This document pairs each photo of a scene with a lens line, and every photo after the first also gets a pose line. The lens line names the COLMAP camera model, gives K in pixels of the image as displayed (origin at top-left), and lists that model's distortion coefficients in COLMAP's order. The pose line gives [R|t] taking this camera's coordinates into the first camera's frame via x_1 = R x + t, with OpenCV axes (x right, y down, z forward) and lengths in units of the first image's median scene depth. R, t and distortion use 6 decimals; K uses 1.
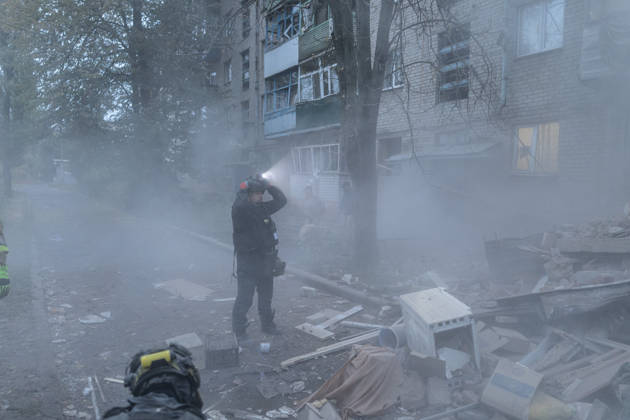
lens RADIAL K [[432.8, 0, 316.5], [0, 432.8, 211.3], [0, 0, 1]] dist [-0.001650, -0.005781]
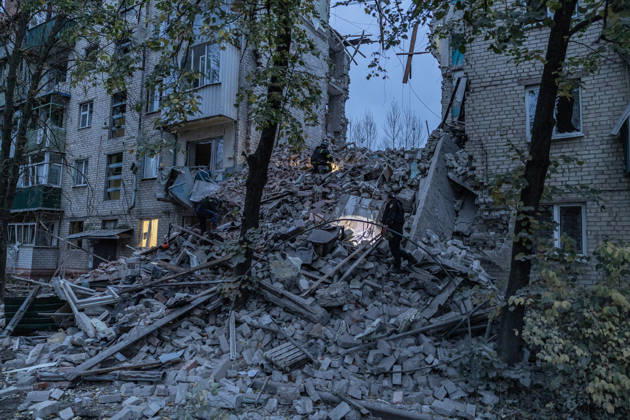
lens RADIAL K [[434.6, 0, 315.9], [0, 434.6, 211.6], [0, 0, 1]] dist [-0.000810, -0.007248]
pose [[0.904568, 0.051796, 0.423172, 0.374194], [0.018639, 0.986839, -0.160631, 0.047870], [-0.425922, 0.153189, 0.891697, -0.753686]]
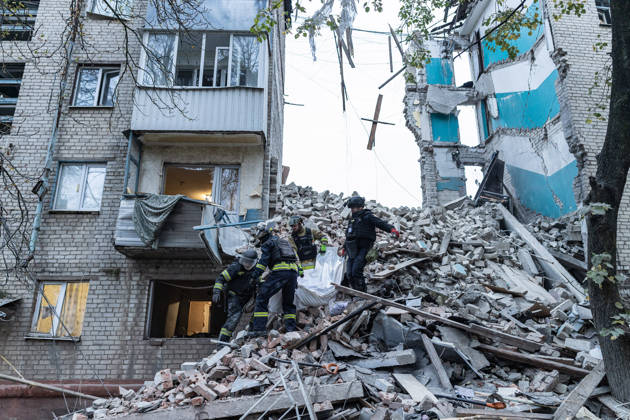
lens RADIAL K [[432.9, 0, 315.0], [0, 432.9, 212.3], [0, 0, 1]] dist [-0.002457, -0.003547]
pose [[0.531588, 0.231067, 0.814876, -0.003552], [0.066493, 0.947716, -0.312112, -0.016261], [-0.844389, 0.220099, 0.488430, 0.050249]]
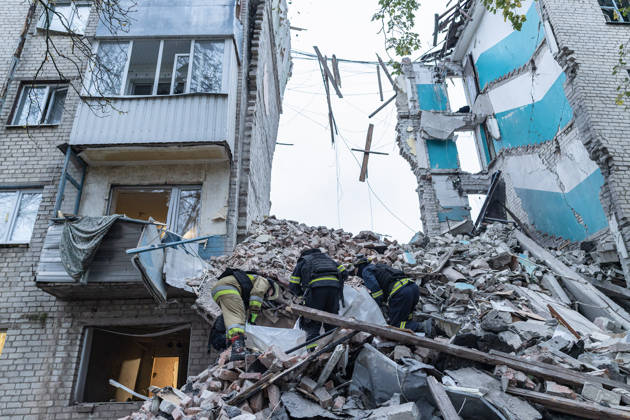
lens RADIAL K [[432.9, 0, 315.0], [0, 432.9, 212.3], [0, 0, 1]] dist [-0.002457, -0.003547]
pose [[0.545384, 0.317898, 0.775562, 0.181767], [0.095707, 0.895616, -0.434410, -0.008611], [-0.832704, 0.311147, 0.458030, 0.110062]]
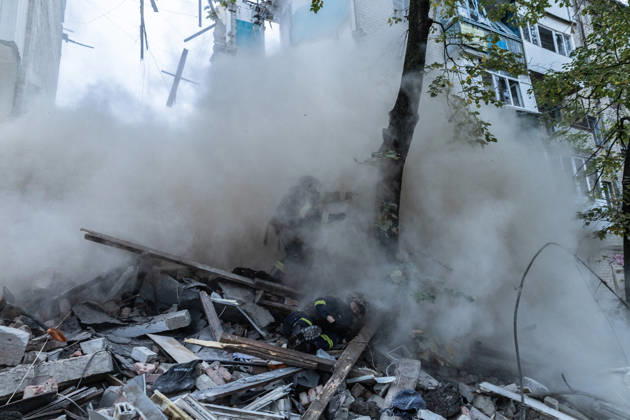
lens RADIAL K [[432.4, 0, 313.0], [0, 432.4, 211.2], [0, 0, 1]] dist [0.000235, -0.003734]
pose [[0.119794, 0.214013, 0.969458, 0.099039], [0.127641, 0.965065, -0.228815, 0.004572], [-0.984559, 0.151153, 0.088292, 0.066560]]
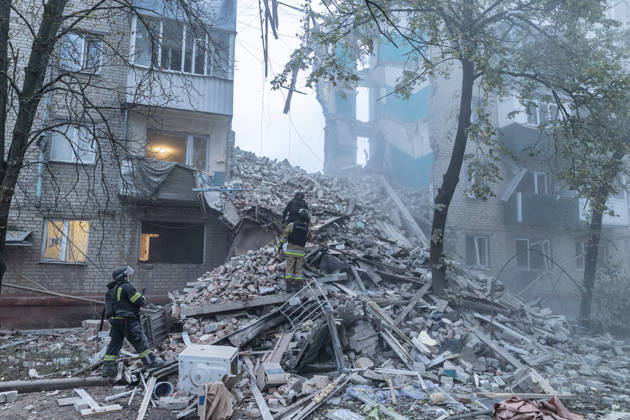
lens RADIAL K [[432.9, 0, 315.0], [0, 432.9, 212.3], [0, 0, 1]] dist [-0.002457, -0.003547]
pose [[0.249173, 0.110922, 0.962086, -0.465843], [0.060516, 0.989695, -0.129779, -0.026840], [-0.966566, 0.090559, 0.239892, 0.057994]]
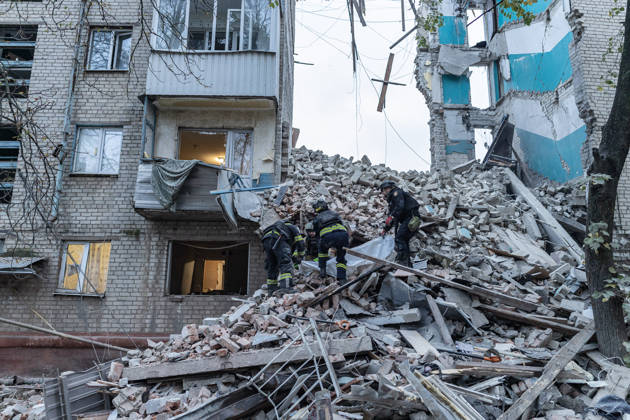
lens RADIAL K [[432.8, 0, 316.5], [0, 432.8, 211.3], [0, 0, 1]] dist [-0.001650, -0.005781]
pose [[0.541709, 0.157978, 0.825587, -0.036220], [0.057274, 0.972960, -0.223759, -0.019202], [-0.838613, 0.168496, 0.518013, 0.039052]]
